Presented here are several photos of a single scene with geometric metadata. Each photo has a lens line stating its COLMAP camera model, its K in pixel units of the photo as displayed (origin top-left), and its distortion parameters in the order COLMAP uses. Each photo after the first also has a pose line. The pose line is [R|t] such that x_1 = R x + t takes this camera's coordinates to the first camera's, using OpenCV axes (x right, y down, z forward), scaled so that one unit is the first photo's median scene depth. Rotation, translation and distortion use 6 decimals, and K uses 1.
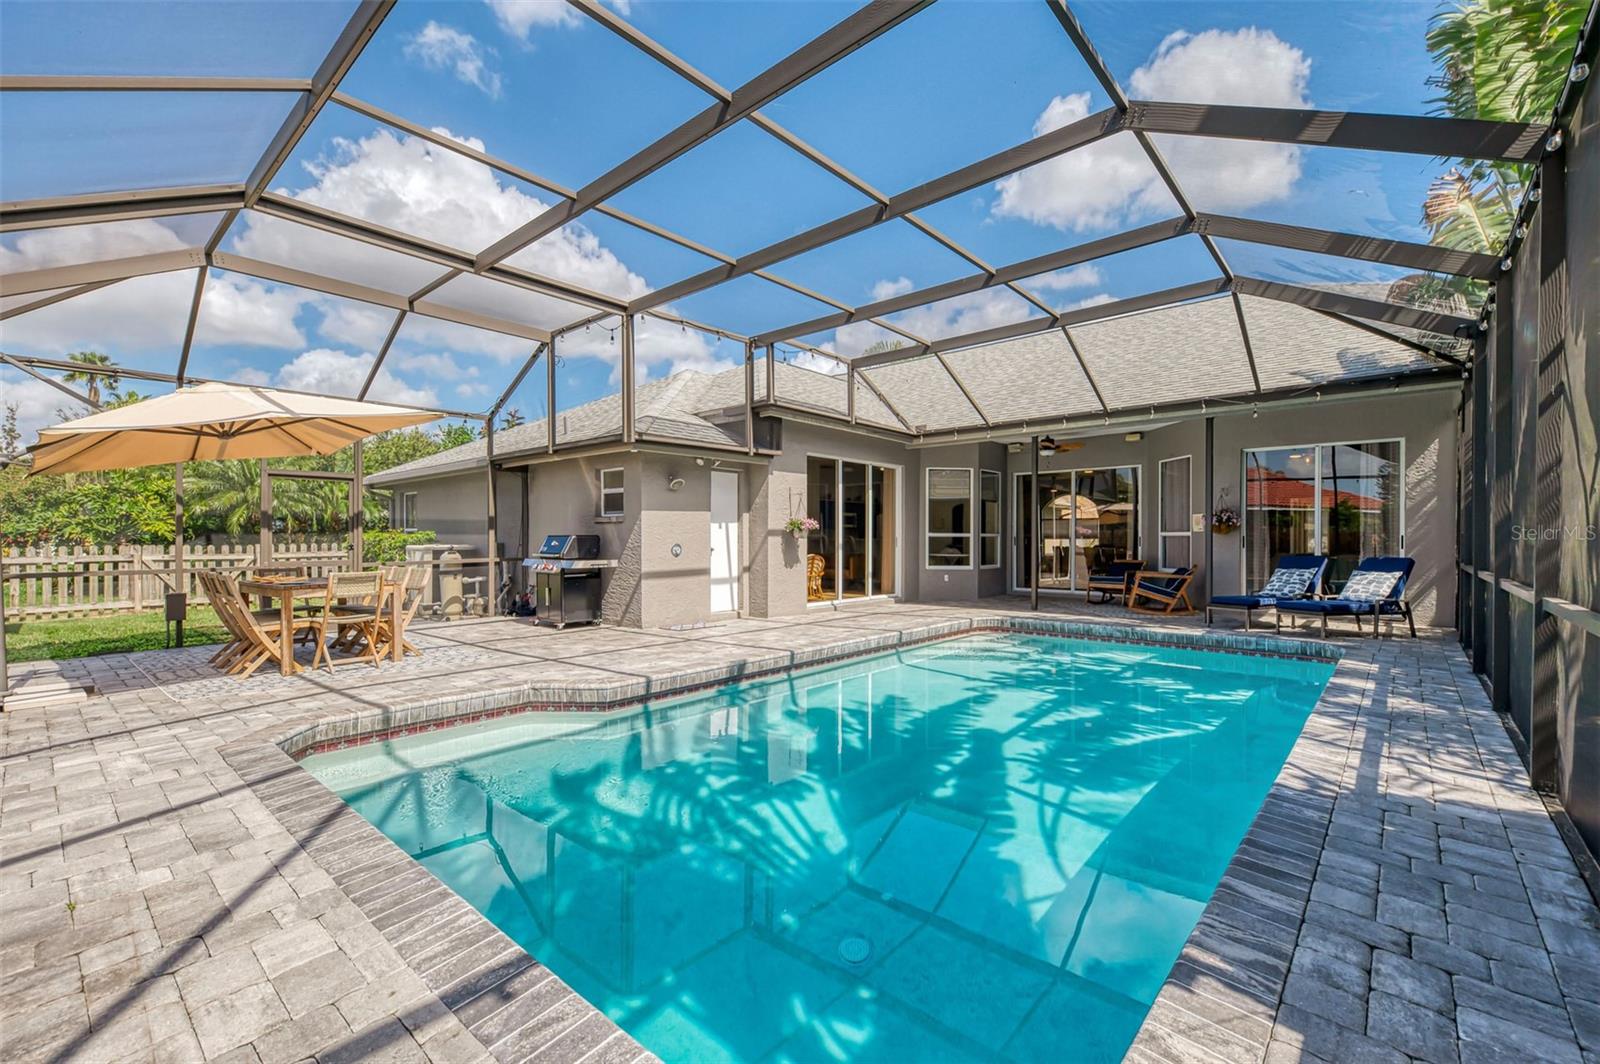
lens RADIAL K [[681.1, 0, 800.0], [0, 681.1, 532.0], [0, 0, 1]] dist [-0.001565, -0.000132]
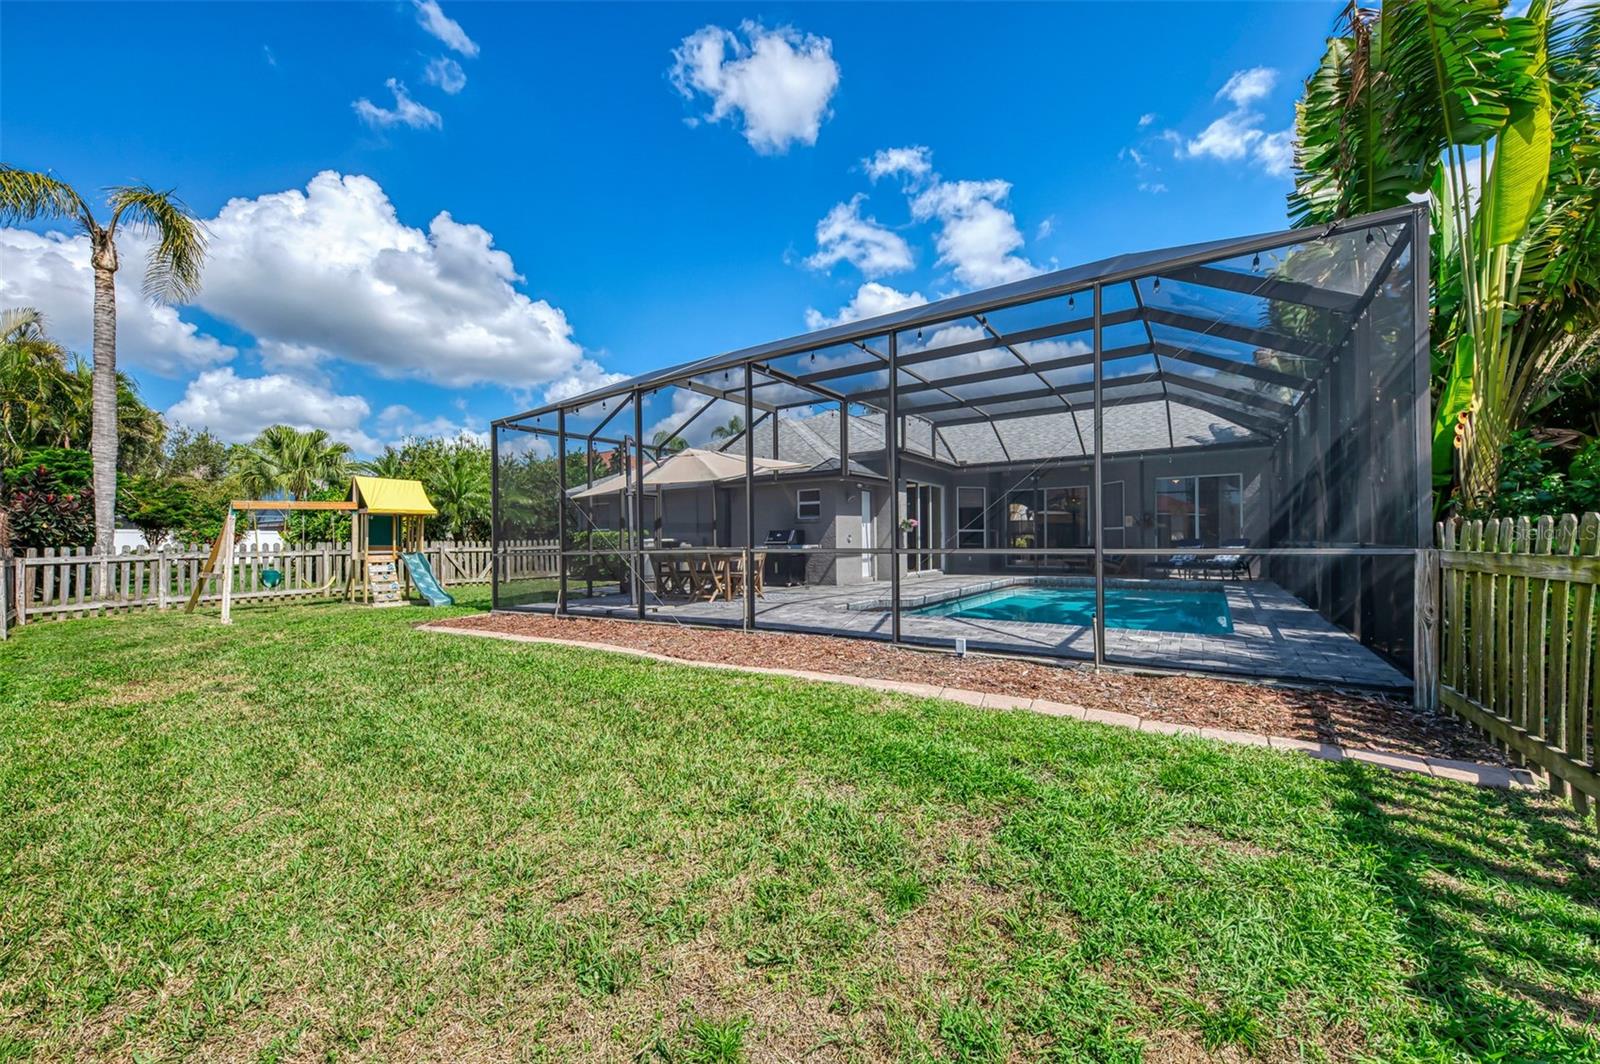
lens RADIAL K [[584.6, 0, 800.0], [0, 584.6, 532.0], [0, 0, 1]] dist [-0.000030, -0.000007]
pose [[0.992248, -0.005260, 0.124158, -0.444316], [0.005234, 0.999986, 0.000539, 0.007747], [-0.124159, 0.000115, 0.992262, -0.368646]]
